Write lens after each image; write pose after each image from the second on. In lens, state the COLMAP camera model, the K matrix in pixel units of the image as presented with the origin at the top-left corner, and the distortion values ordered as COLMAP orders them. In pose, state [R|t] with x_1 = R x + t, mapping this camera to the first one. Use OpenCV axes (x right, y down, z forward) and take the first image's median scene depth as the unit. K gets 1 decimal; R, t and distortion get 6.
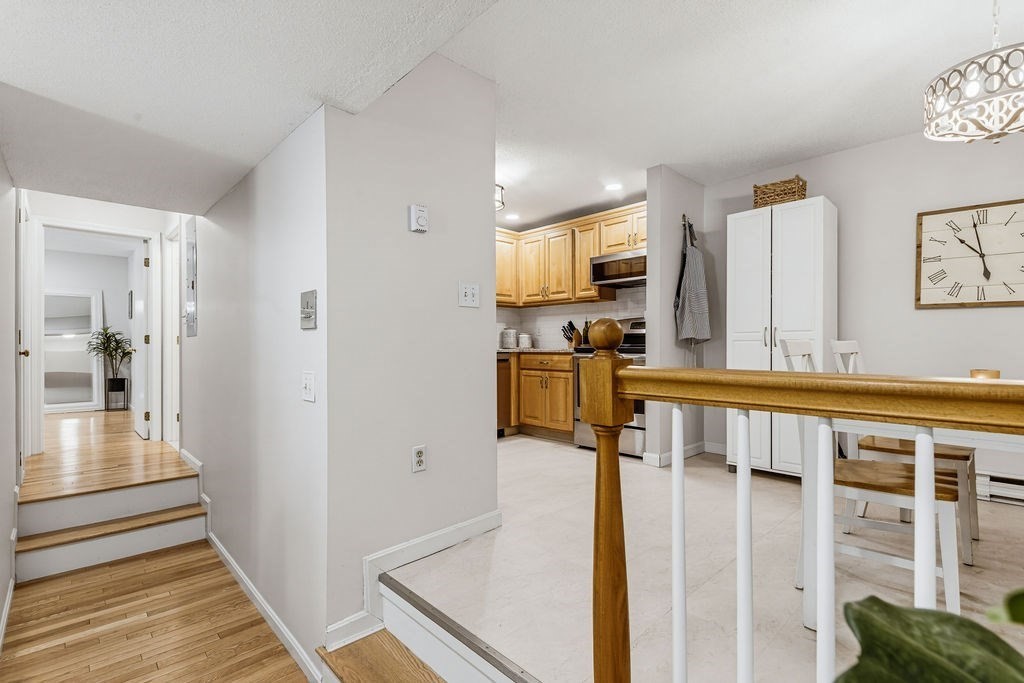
lens RADIAL K [[464.9, 0, 512.8], [0, 464.9, 347.9], [0, 0, 1]] dist [0.003439, -0.002755]
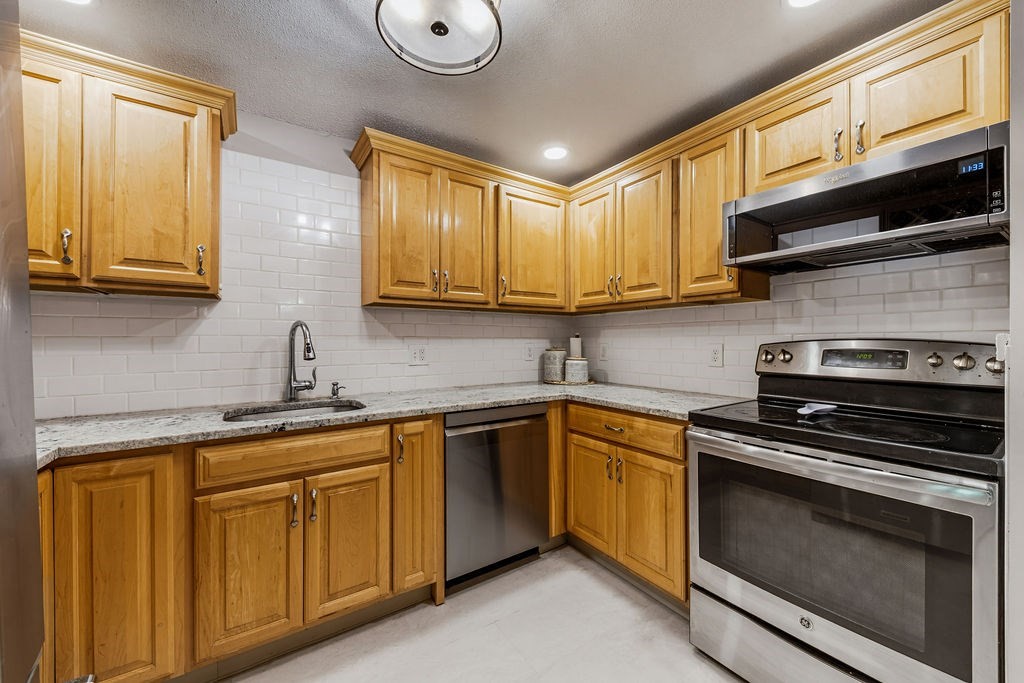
lens RADIAL K [[385.5, 0, 512.5], [0, 385.5, 341.8], [0, 0, 1]] dist [0.013481, -0.006374]
pose [[0.984348, 0.000198, -0.176233, 0.040895], [-0.000699, 0.999996, -0.002781, -0.073370], [0.176232, 0.002860, 0.984345, 0.720607]]
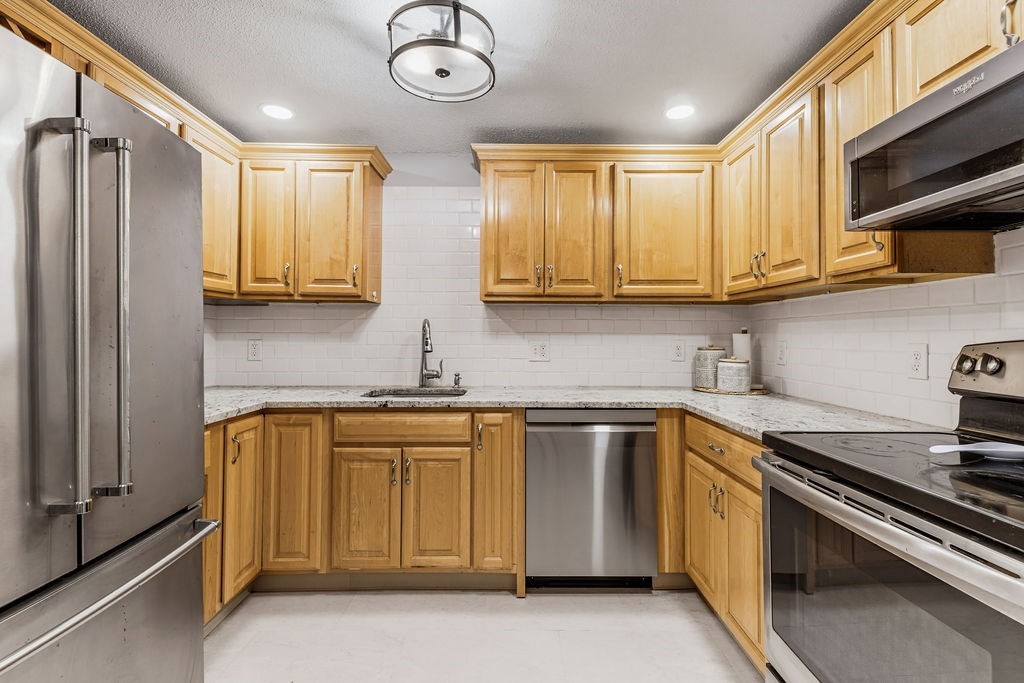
lens RADIAL K [[461.3, 0, 511.5], [0, 461.3, 328.9], [0, 0, 1]] dist [0.014000, -0.002807]
pose [[0.723379, -0.006681, -0.690418, 0.262046], [-0.008657, 0.999787, -0.018745, -0.074528], [0.690396, 0.019537, 0.723167, 0.744564]]
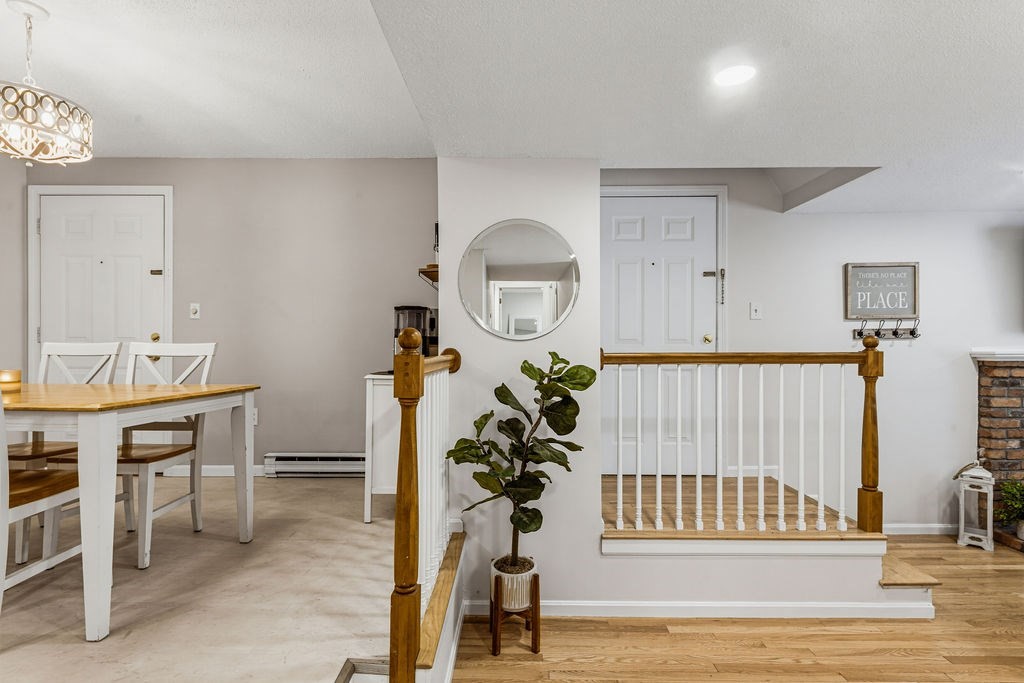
lens RADIAL K [[511.9, 0, 521.5], [0, 511.9, 348.5], [0, 0, 1]] dist [0.000522, -0.001896]
pose [[-0.716388, 0.001059, 0.697701, -0.303056], [0.004742, 0.999983, 0.003351, -0.000548], [-0.697686, 0.005709, -0.716381, 0.477233]]
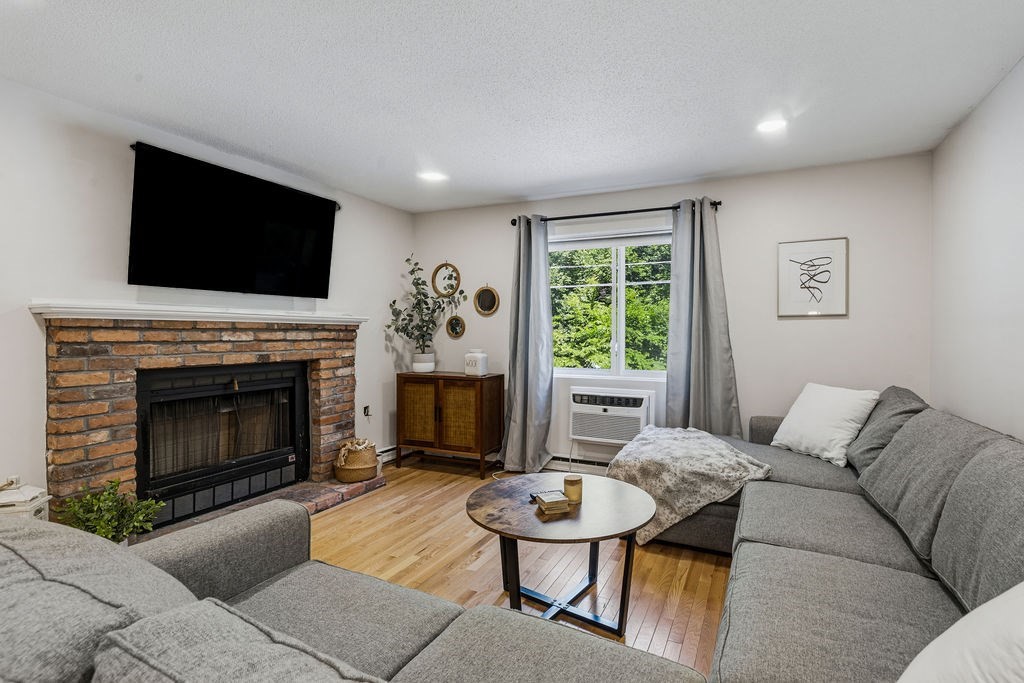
lens RADIAL K [[461.3, 0, 563.6], [0, 461.3, 335.4], [0, 0, 1]] dist [0.014000, -0.002807]
pose [[-0.925589, -0.000829, -0.378529, -0.645493], [-0.004533, 0.999950, 0.008895, 0.045220], [0.378503, 0.009949, -0.925547, -0.069194]]
